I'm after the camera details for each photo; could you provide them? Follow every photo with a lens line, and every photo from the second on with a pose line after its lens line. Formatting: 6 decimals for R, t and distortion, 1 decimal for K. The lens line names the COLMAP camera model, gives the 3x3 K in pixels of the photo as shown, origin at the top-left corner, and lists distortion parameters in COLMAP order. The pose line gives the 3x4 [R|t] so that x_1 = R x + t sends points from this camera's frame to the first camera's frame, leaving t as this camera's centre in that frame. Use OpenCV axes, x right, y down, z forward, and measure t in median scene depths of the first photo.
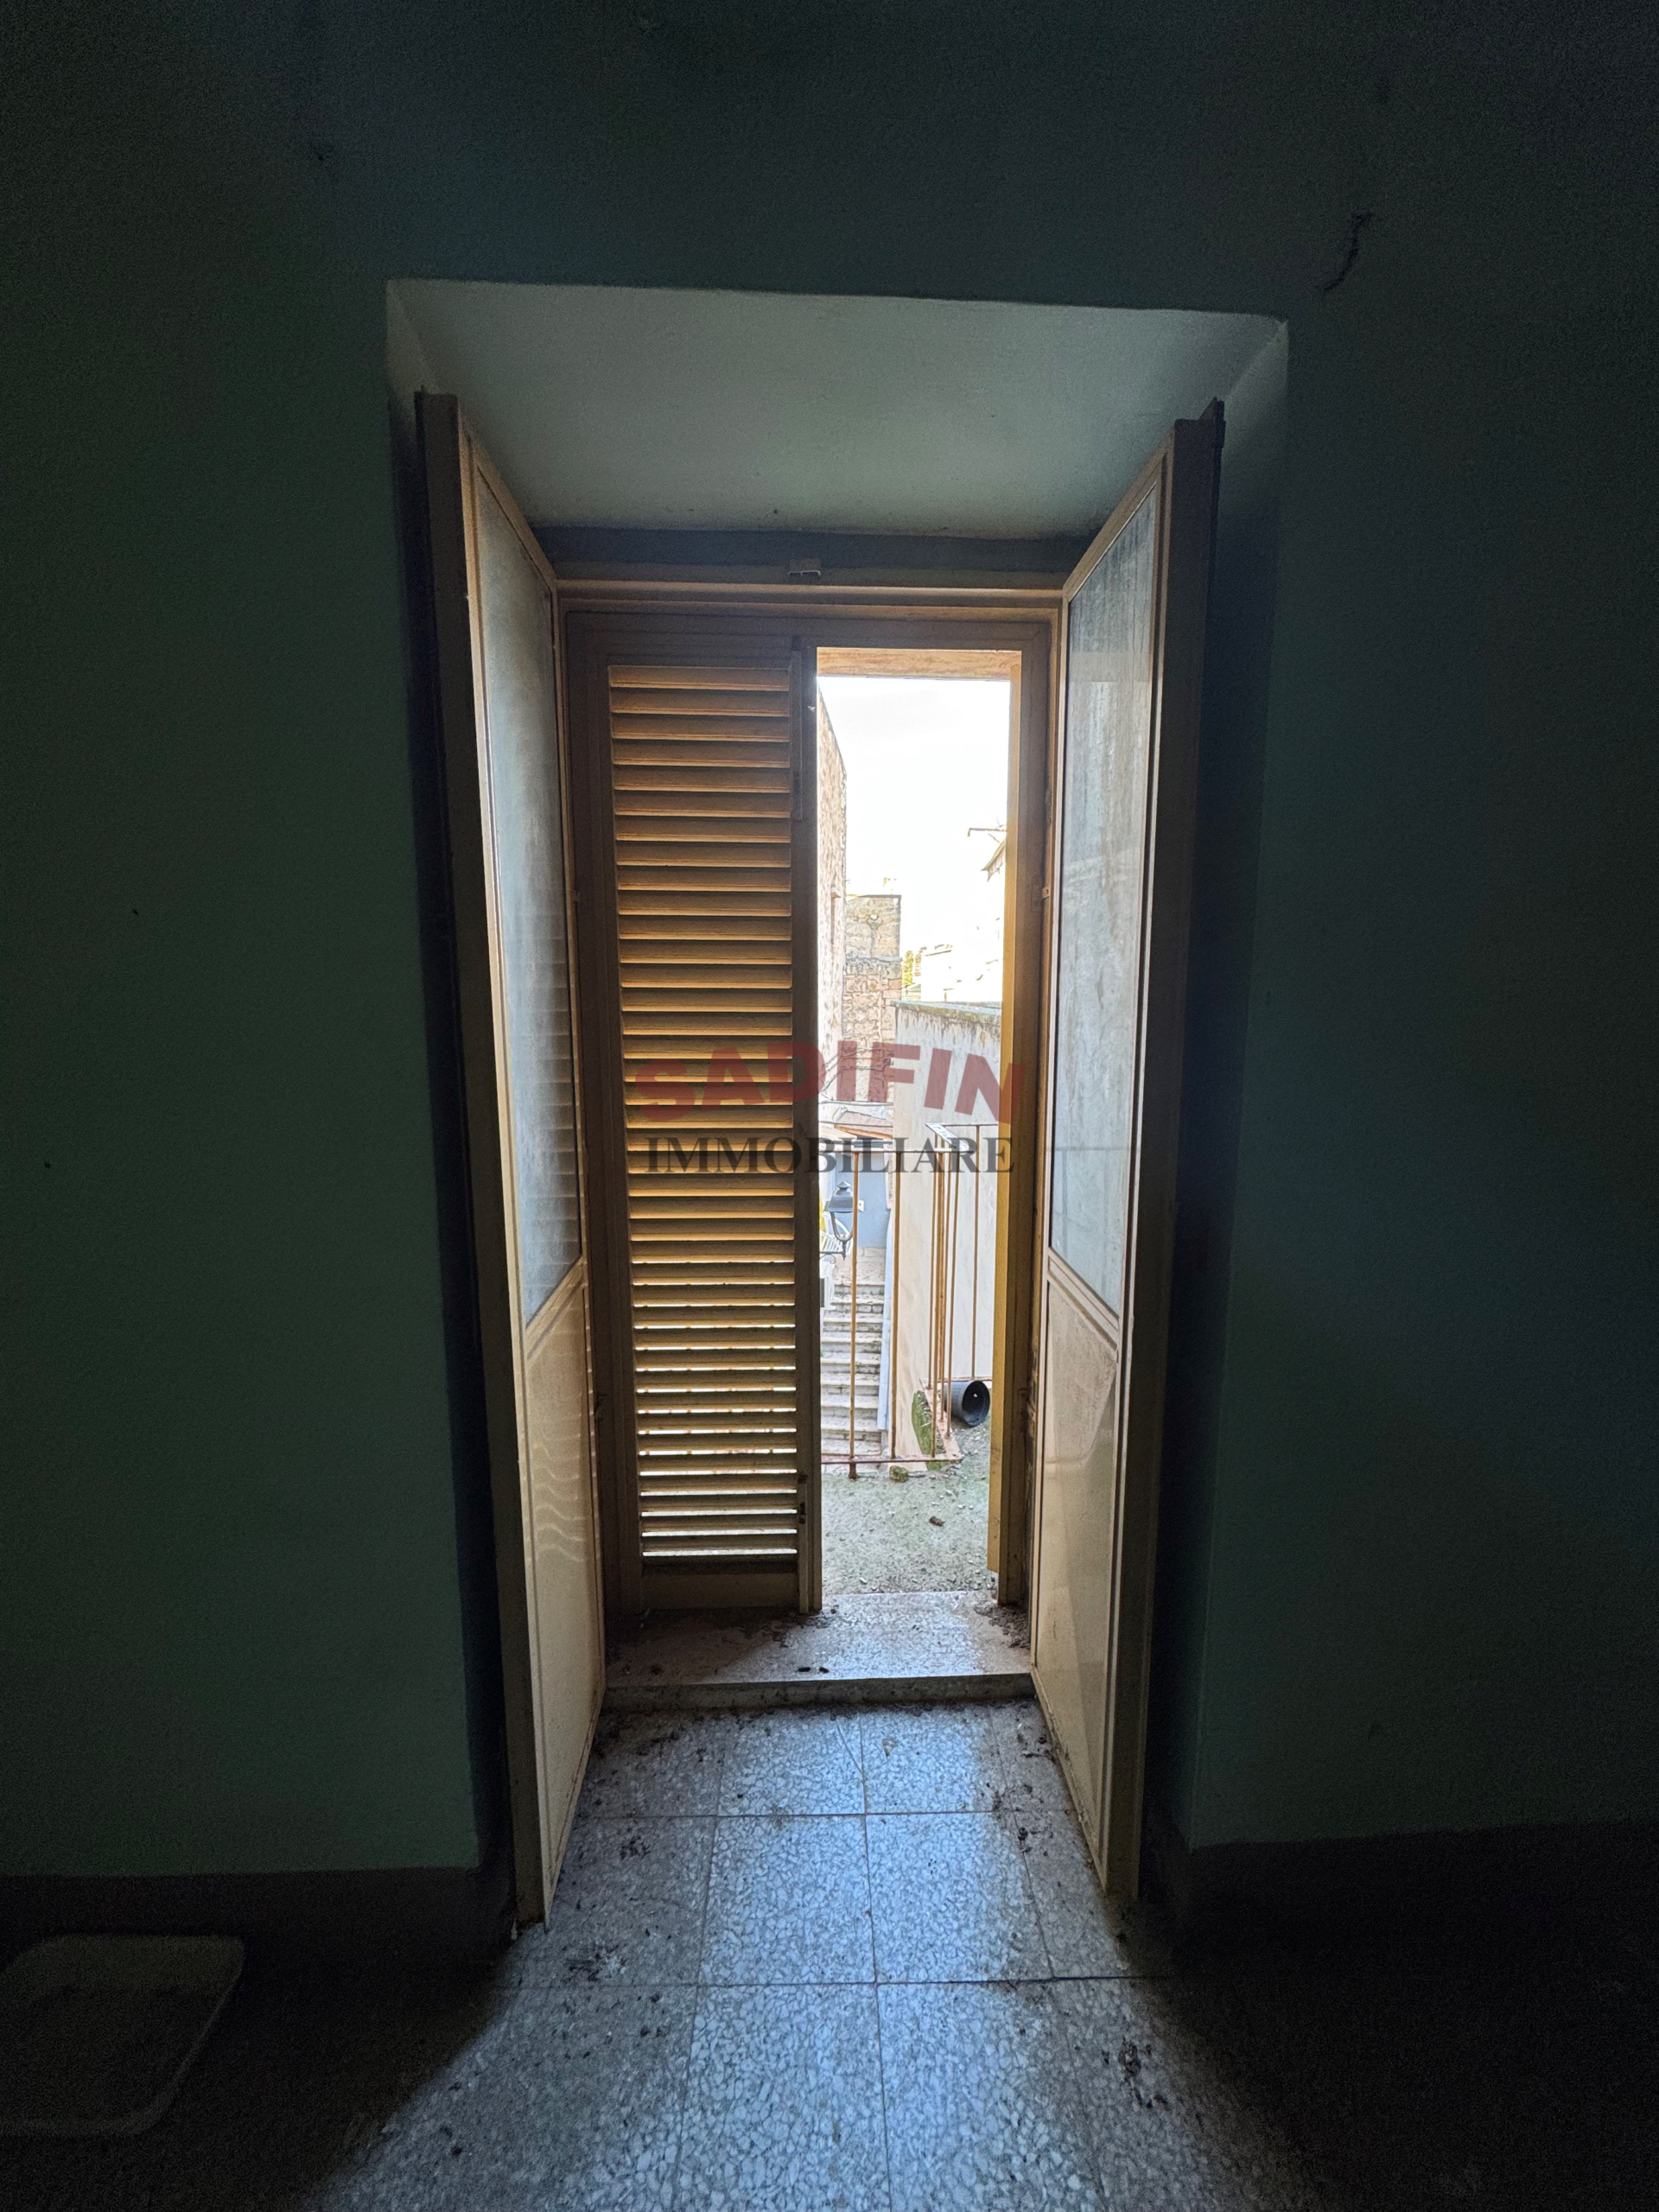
lens RADIAL K [[880.9, 0, 829.4], [0, 880.9, 1105.0], [0, 0, 1]] dist [-0.003421, 0.000249]
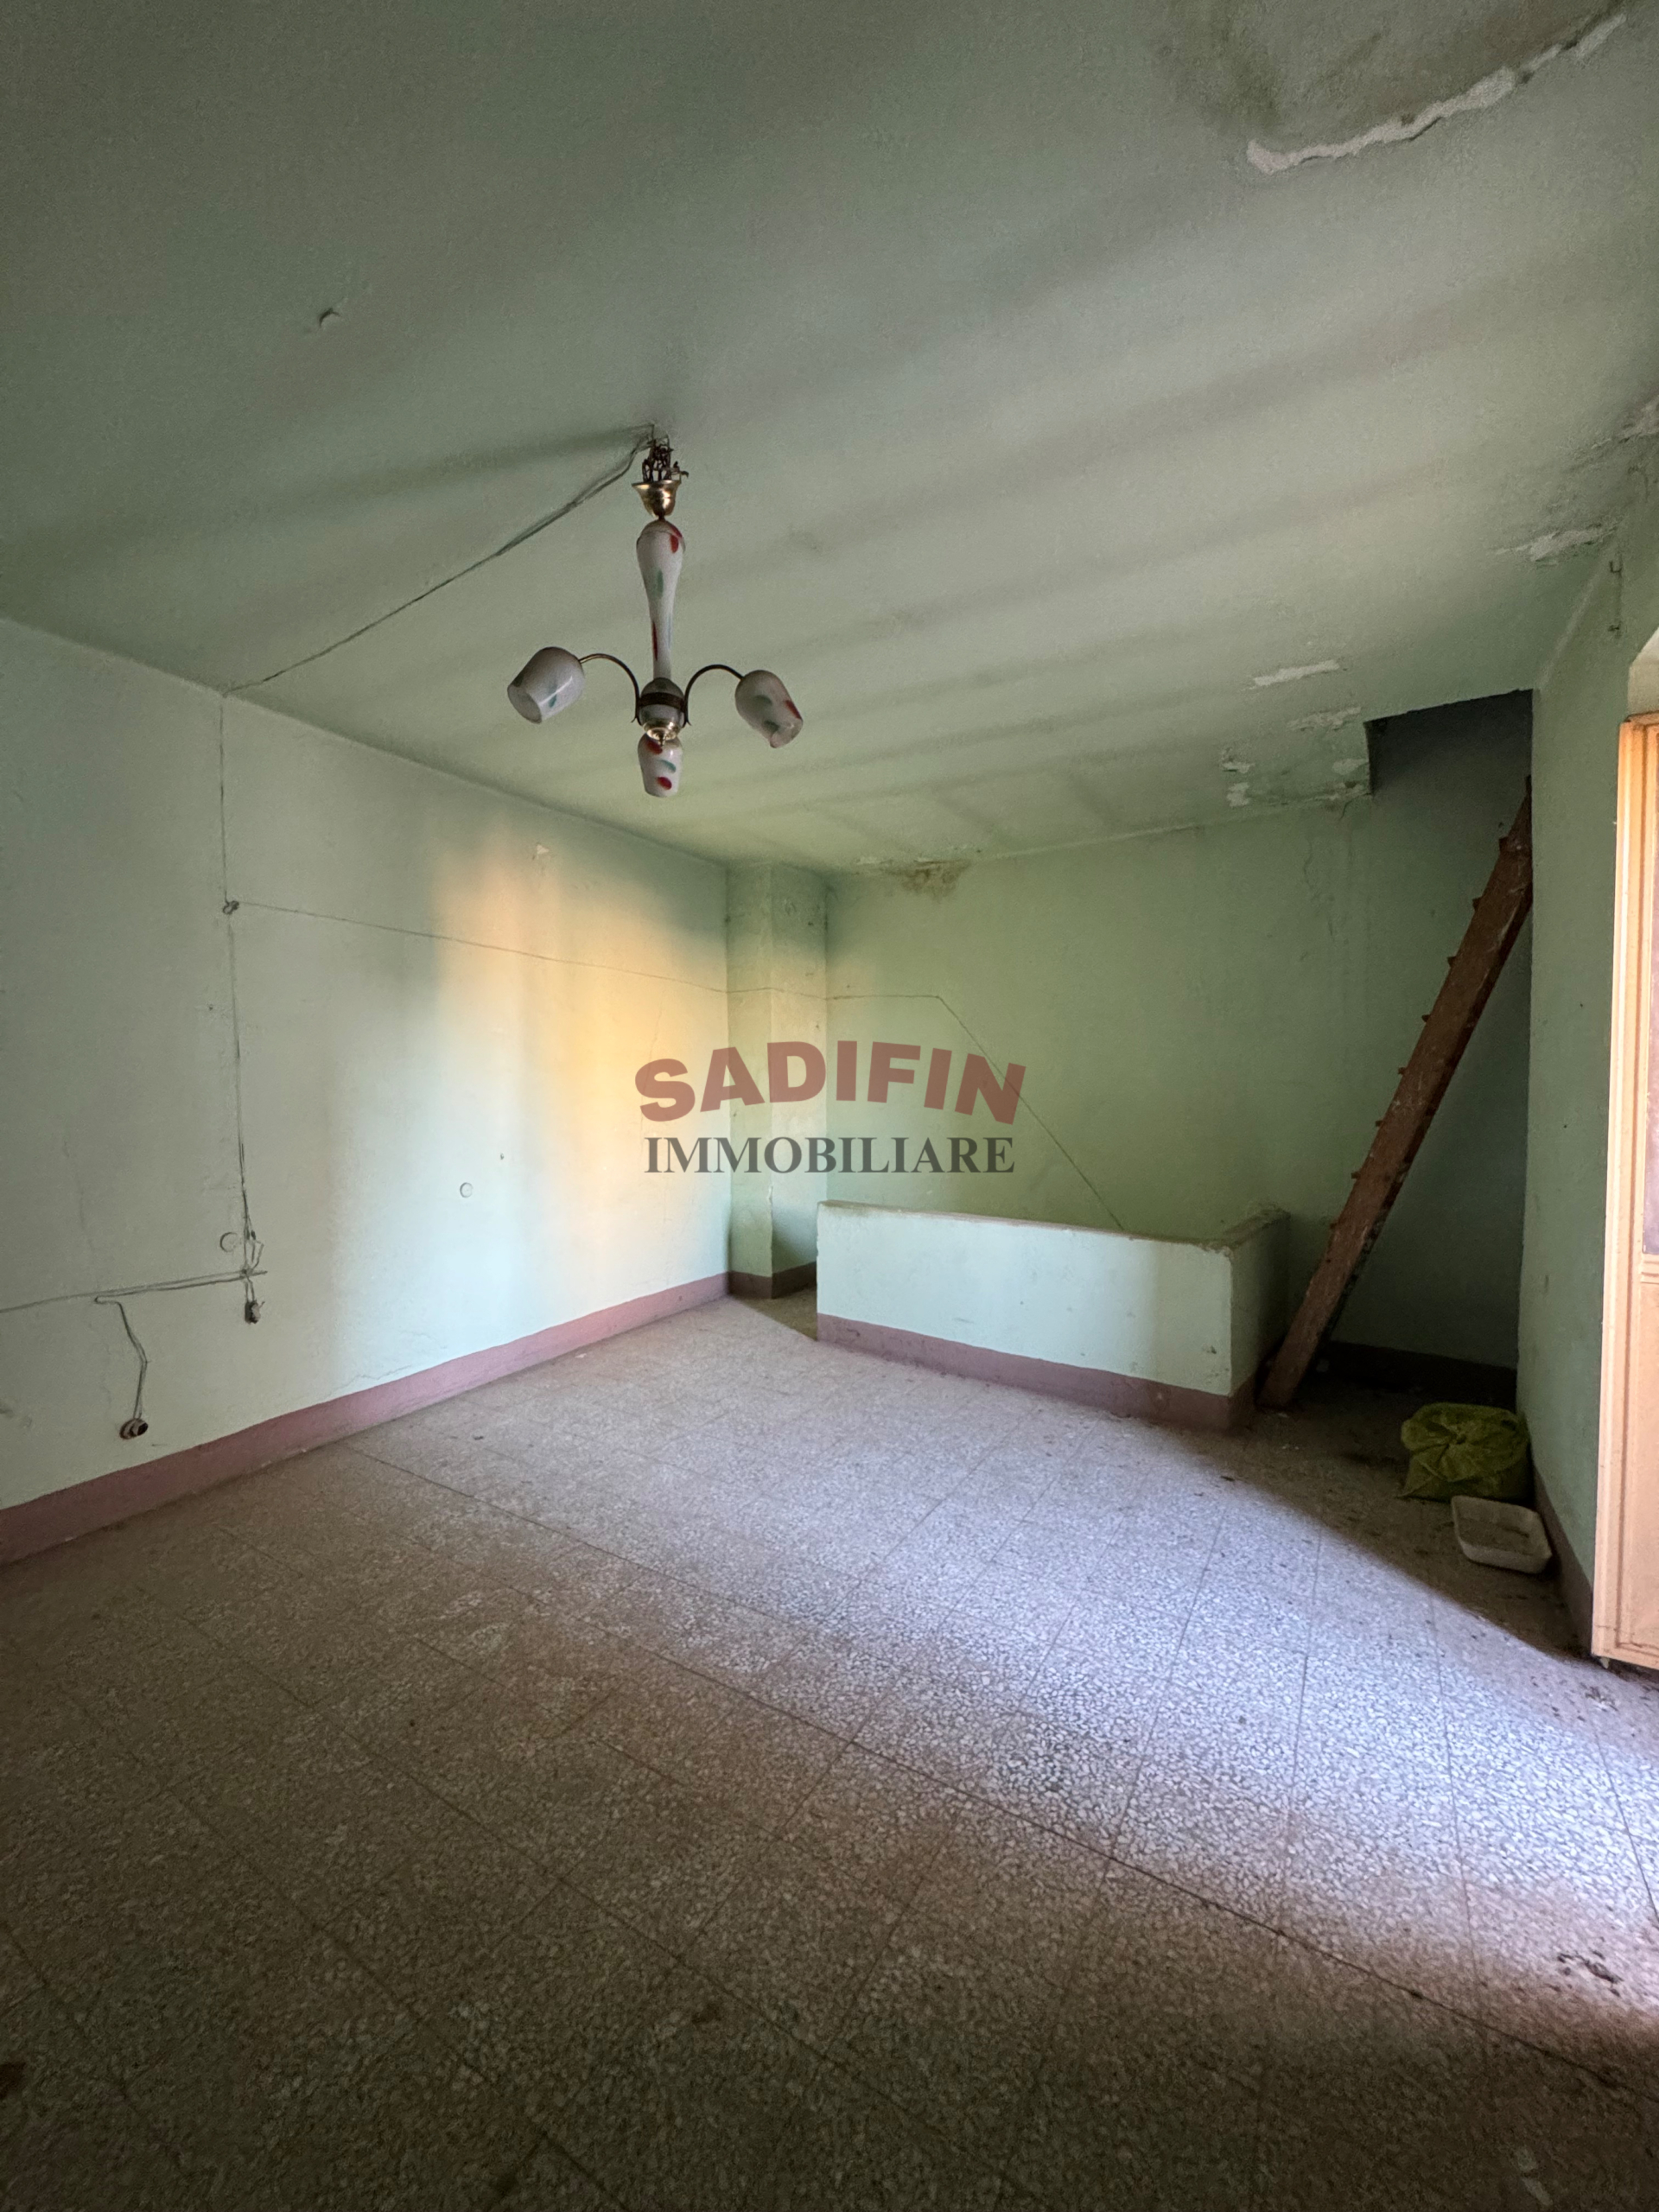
lens RADIAL K [[880.9, 0, 829.4], [0, 880.9, 1105.0], [0, 0, 1]] dist [-0.003421, 0.000249]
pose [[-0.526066, 0.034266, -0.849753, 1.590062], [-0.110921, 0.987888, 0.108505, -0.006635], [0.843179, 0.151337, -0.515894, 0.522297]]
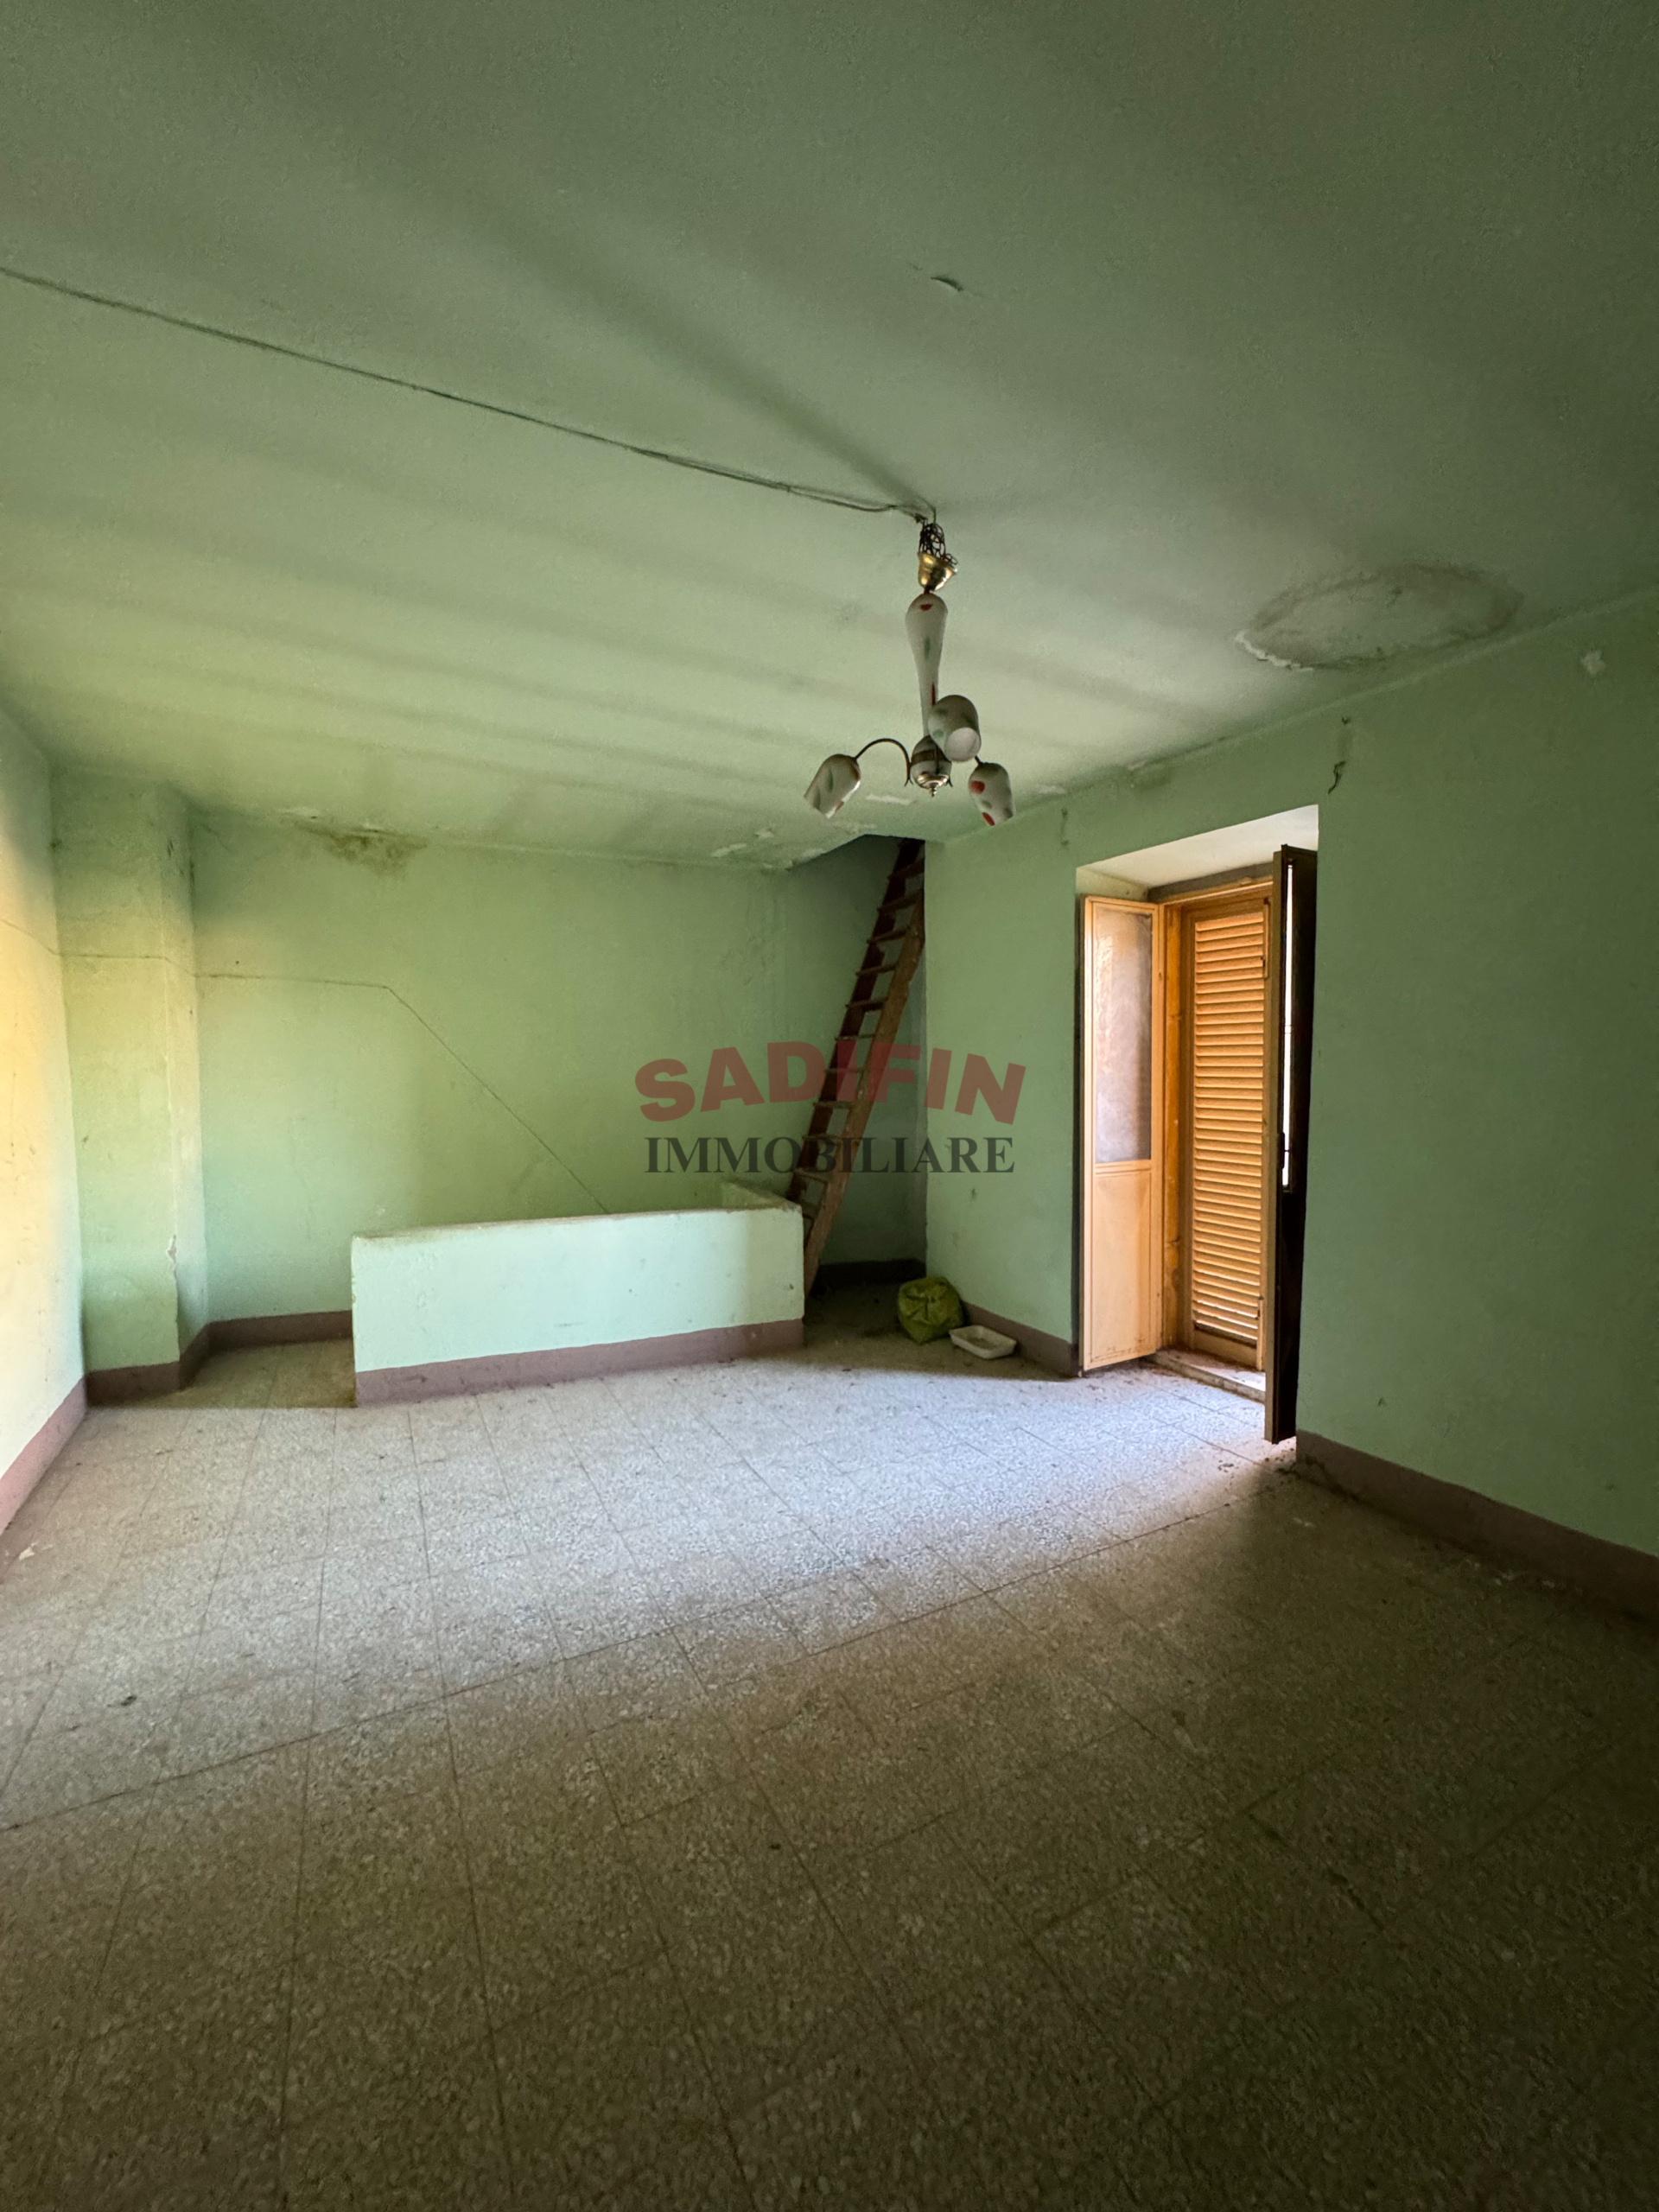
lens RADIAL K [[880.9, 0, 829.4], [0, 880.9, 1105.0], [0, 0, 1]] dist [-0.003421, 0.000249]
pose [[0.462046, 0.044029, -0.885763, 1.839278], [-0.116673, 0.993104, -0.011496, 0.186202], [0.879148, 0.108656, 0.463996, -1.206815]]
